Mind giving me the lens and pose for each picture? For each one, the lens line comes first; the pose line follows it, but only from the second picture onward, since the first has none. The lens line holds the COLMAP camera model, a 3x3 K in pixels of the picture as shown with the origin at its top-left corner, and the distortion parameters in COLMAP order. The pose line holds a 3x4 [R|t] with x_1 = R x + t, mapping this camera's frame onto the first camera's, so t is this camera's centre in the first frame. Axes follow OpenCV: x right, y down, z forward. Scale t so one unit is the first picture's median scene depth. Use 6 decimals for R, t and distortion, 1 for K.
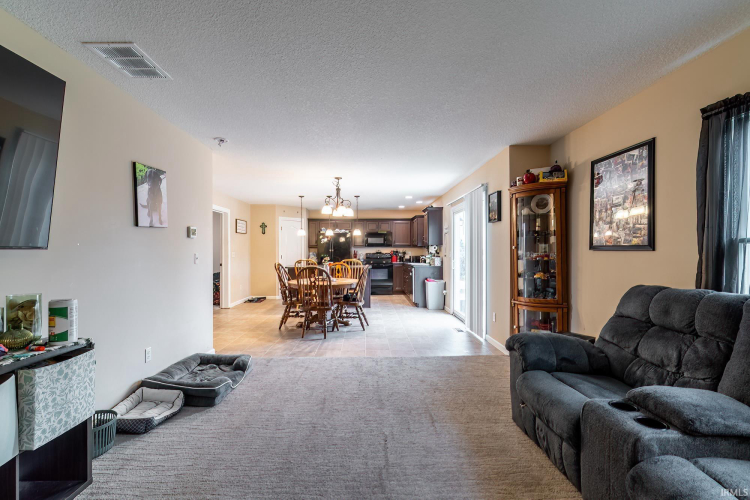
lens RADIAL K [[335.1, 0, 370.5], [0, 335.1, 250.8], [0, 0, 1]] dist [0.001124, 0.000377]
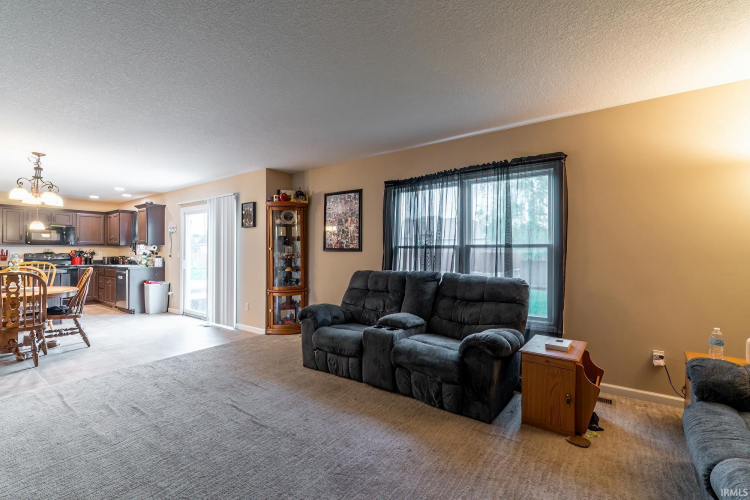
lens RADIAL K [[327.7, 0, 373.0], [0, 327.7, 249.5], [0, 0, 1]] dist [-0.001053, -0.000283]
pose [[0.594576, 0.008372, 0.803996, -0.369639], [-0.004252, 0.999965, -0.007268, 0.001213], [-0.804028, 0.000903, 0.594591, -0.067510]]
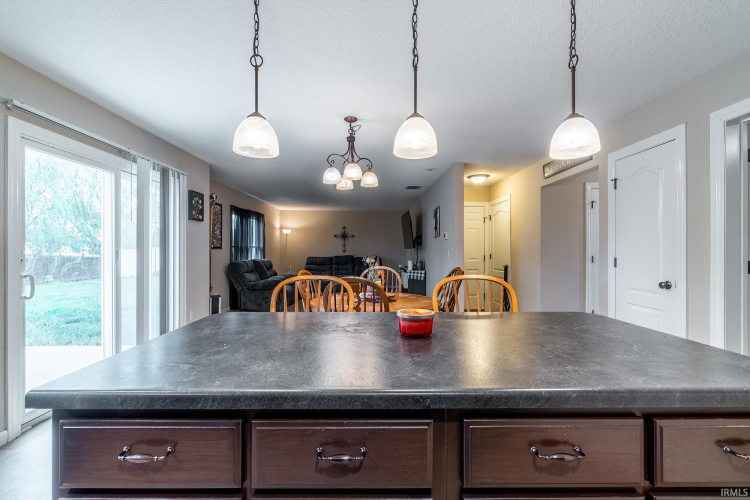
lens RADIAL K [[327.7, 0, 373.0], [0, 327.7, 249.5], [0, 0, 1]] dist [-0.001053, -0.000283]
pose [[-0.999982, 0.003046, -0.005208, -0.196700], [0.003044, 0.999995, 0.000362, 0.003467], [0.005209, 0.000346, -0.999986, 2.404739]]
